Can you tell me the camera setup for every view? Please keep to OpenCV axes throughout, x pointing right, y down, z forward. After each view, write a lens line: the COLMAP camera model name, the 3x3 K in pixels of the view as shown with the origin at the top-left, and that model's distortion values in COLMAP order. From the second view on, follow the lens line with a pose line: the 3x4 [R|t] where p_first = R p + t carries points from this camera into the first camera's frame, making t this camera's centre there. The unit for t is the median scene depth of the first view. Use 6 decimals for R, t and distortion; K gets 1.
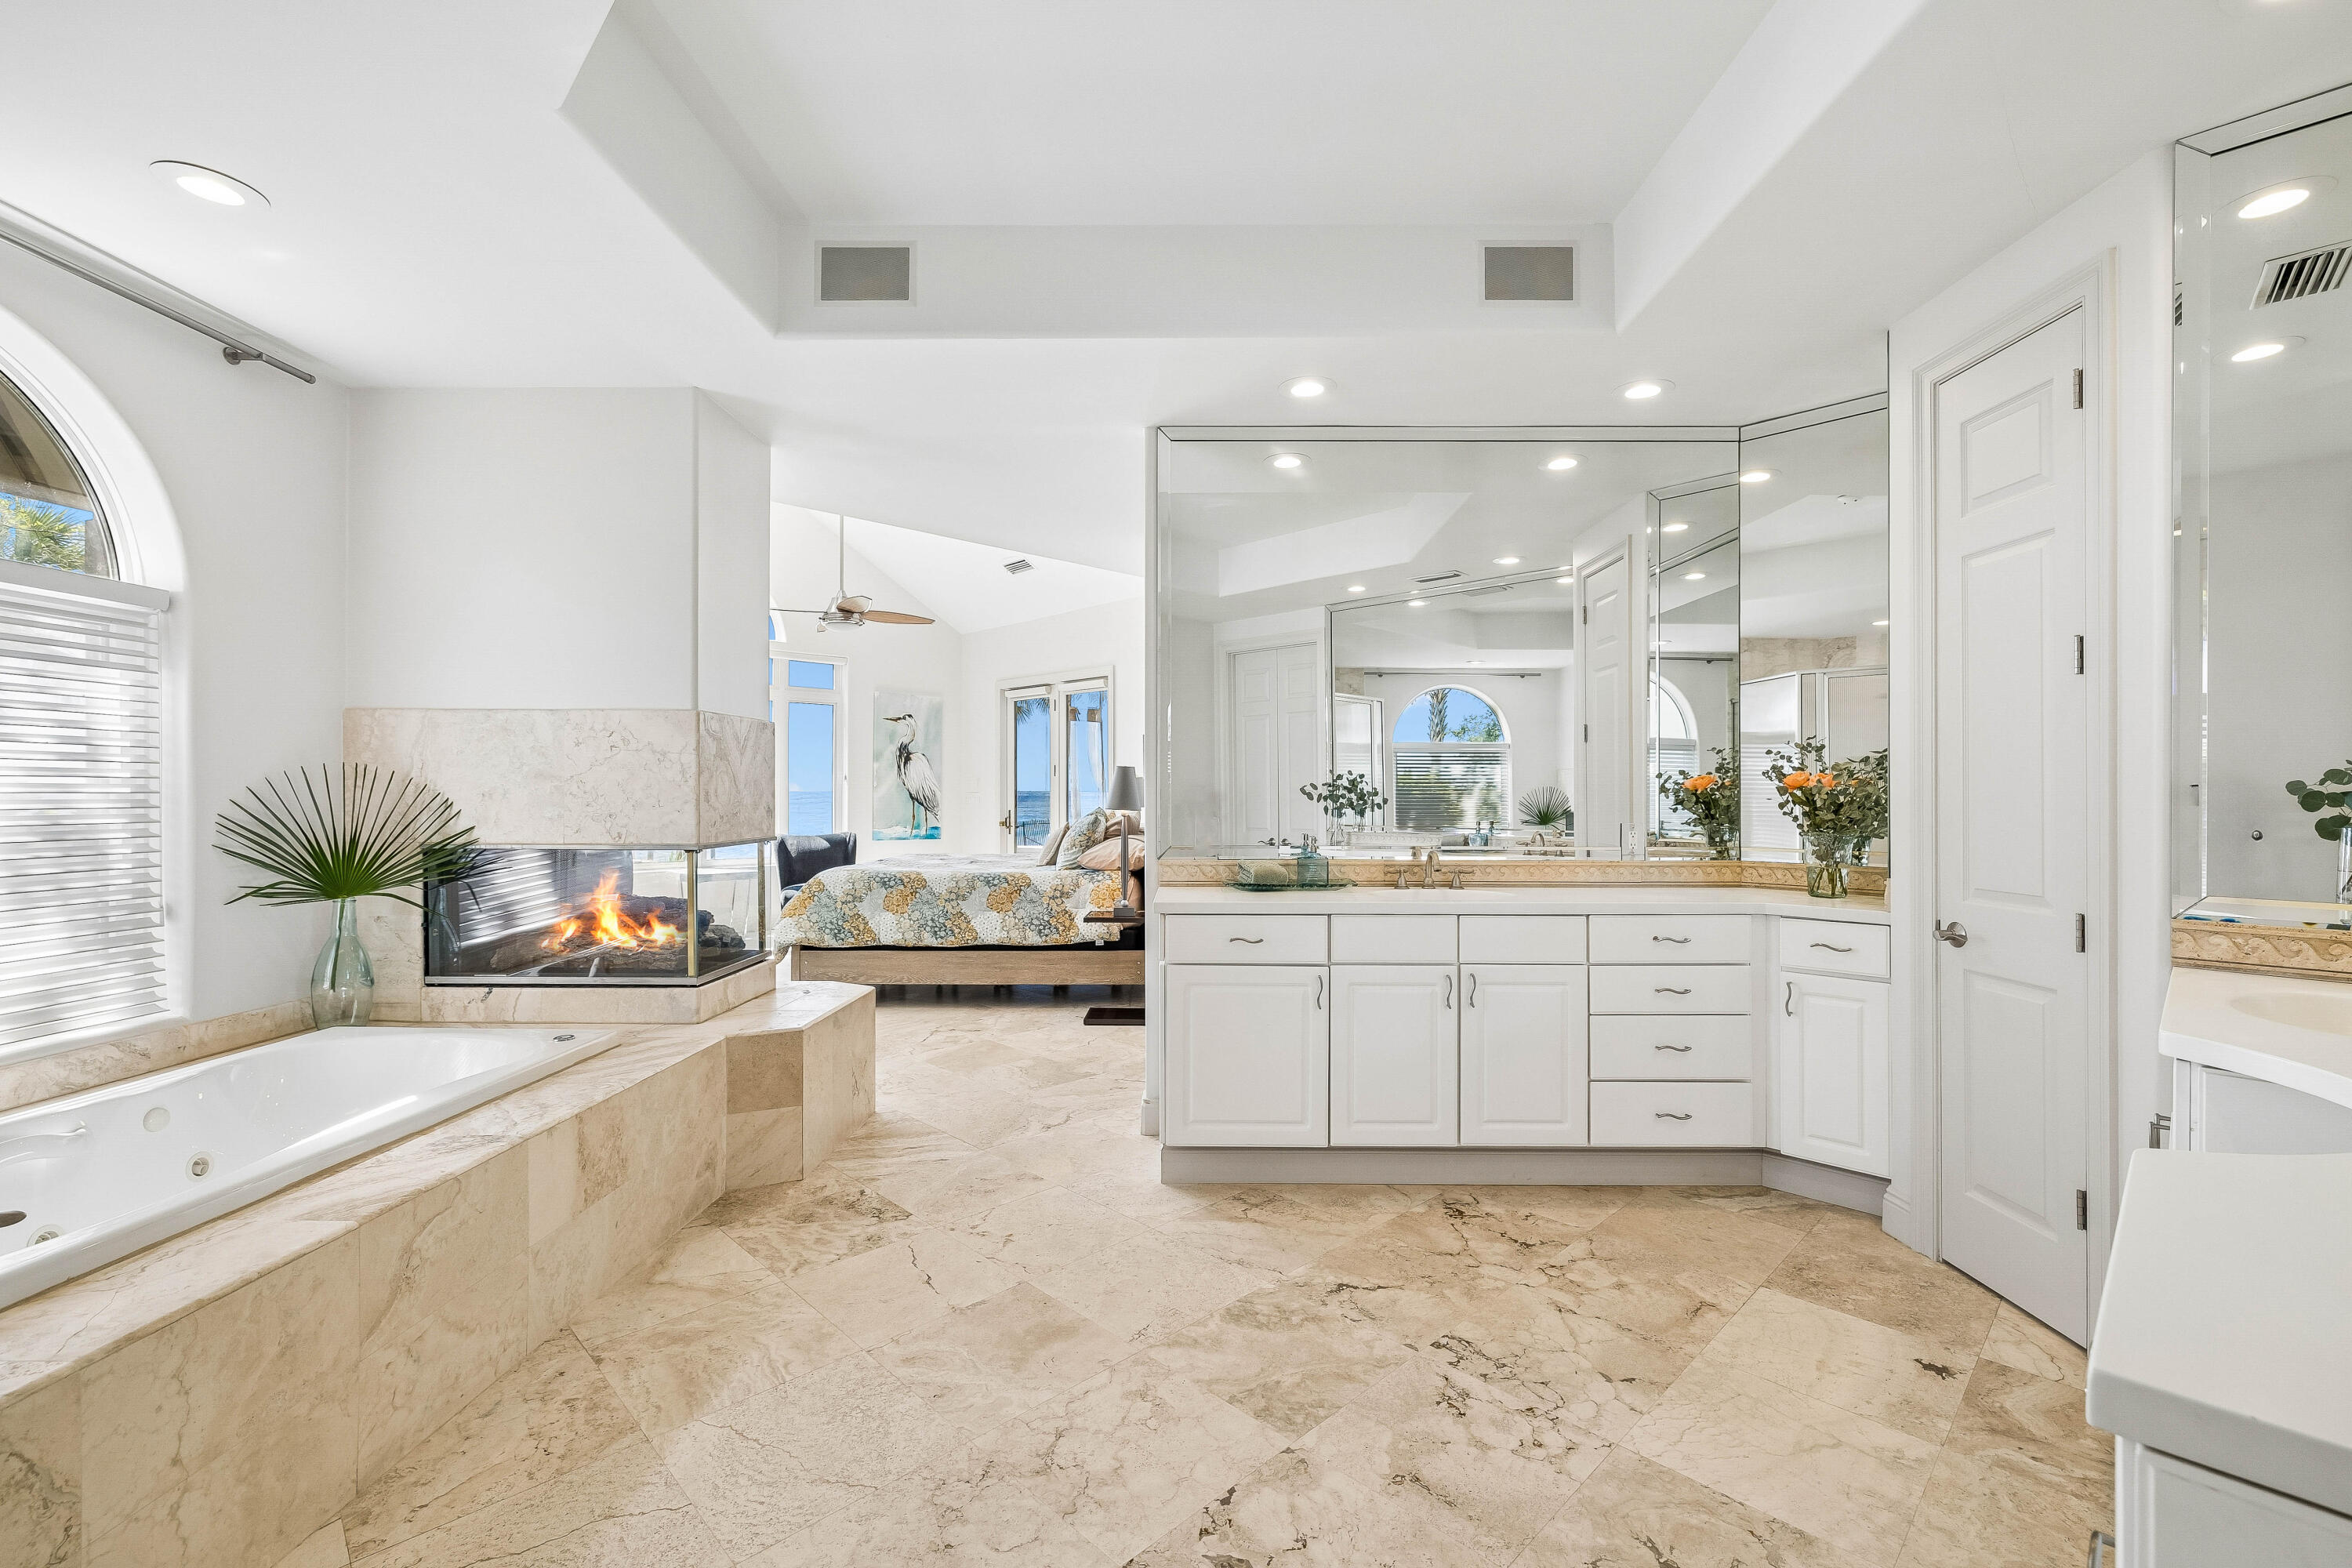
lens RADIAL K [[1023.1, 0, 1219.0], [0, 1023.1, 790.5], [0, 0, 1]] dist [0.005007, 0.000355]
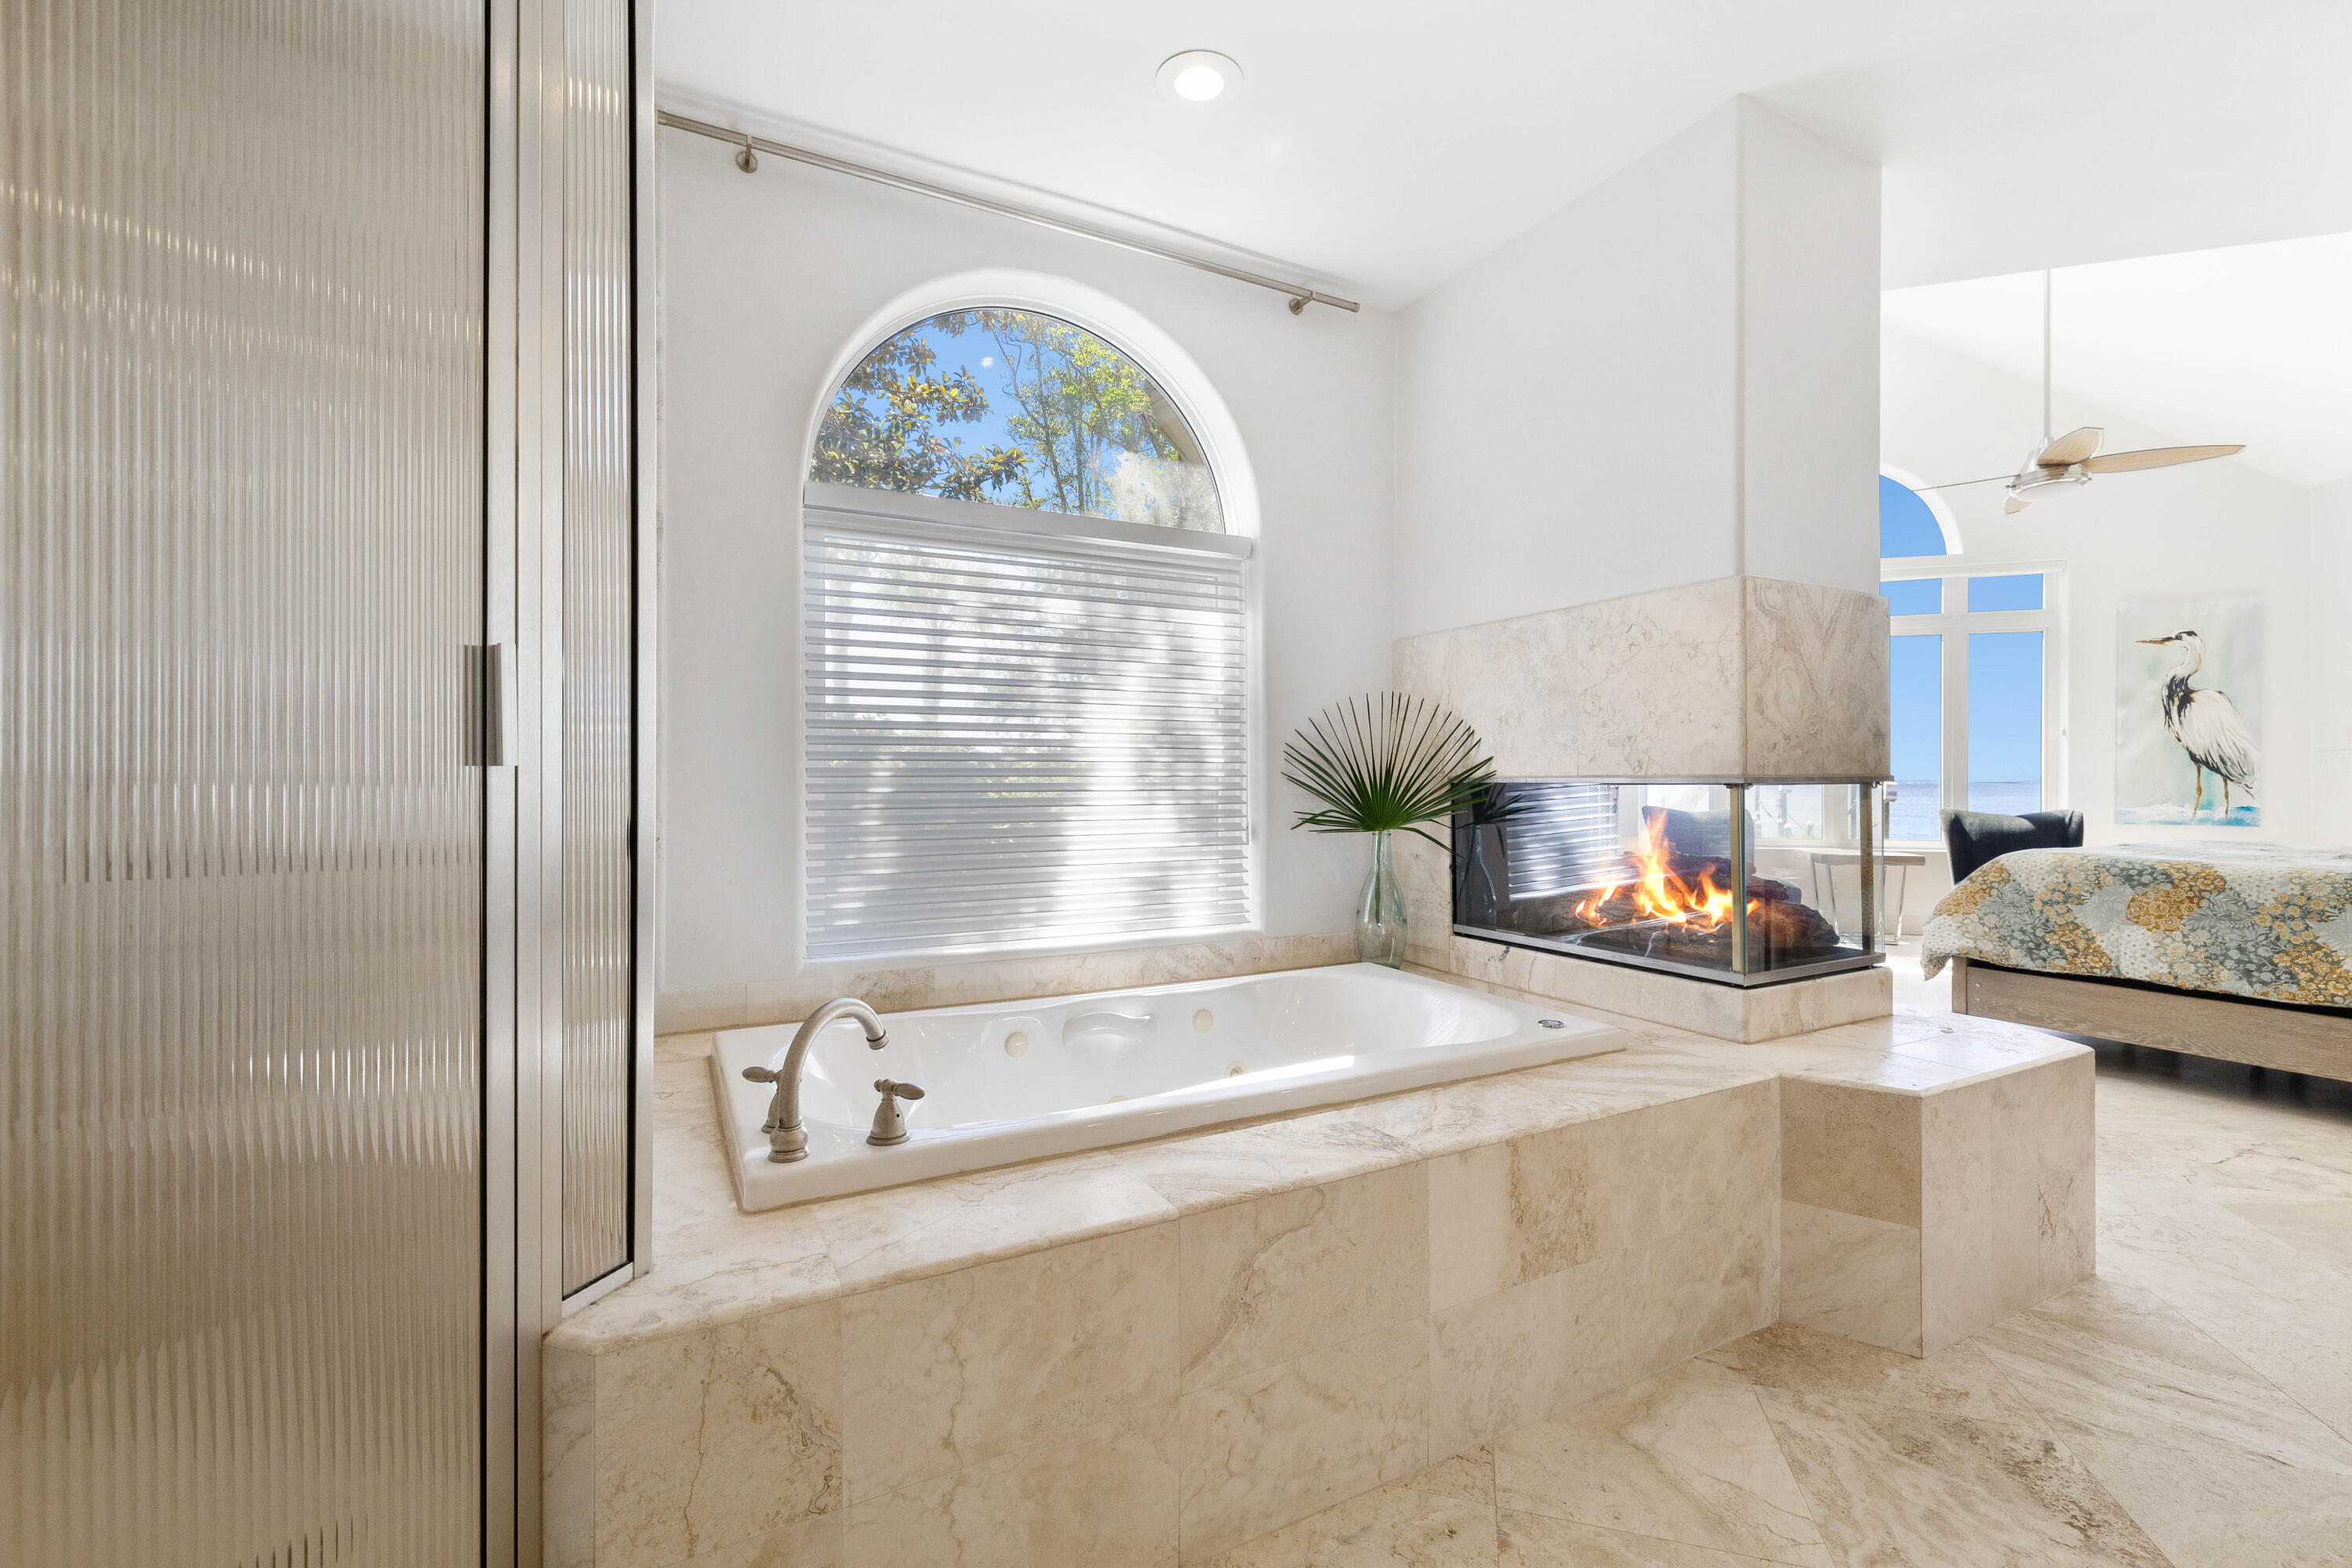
lens RADIAL K [[997.8, 0, 1170.3], [0, 997.8, 788.0], [0, 0, 1]] dist [0.002468, -0.000389]
pose [[0.460573, -0.000464, -0.887622, -0.104771], [0.002685, 0.999996, 0.000871, 0.060142], [0.887618, -0.002785, 0.460572, 0.374350]]
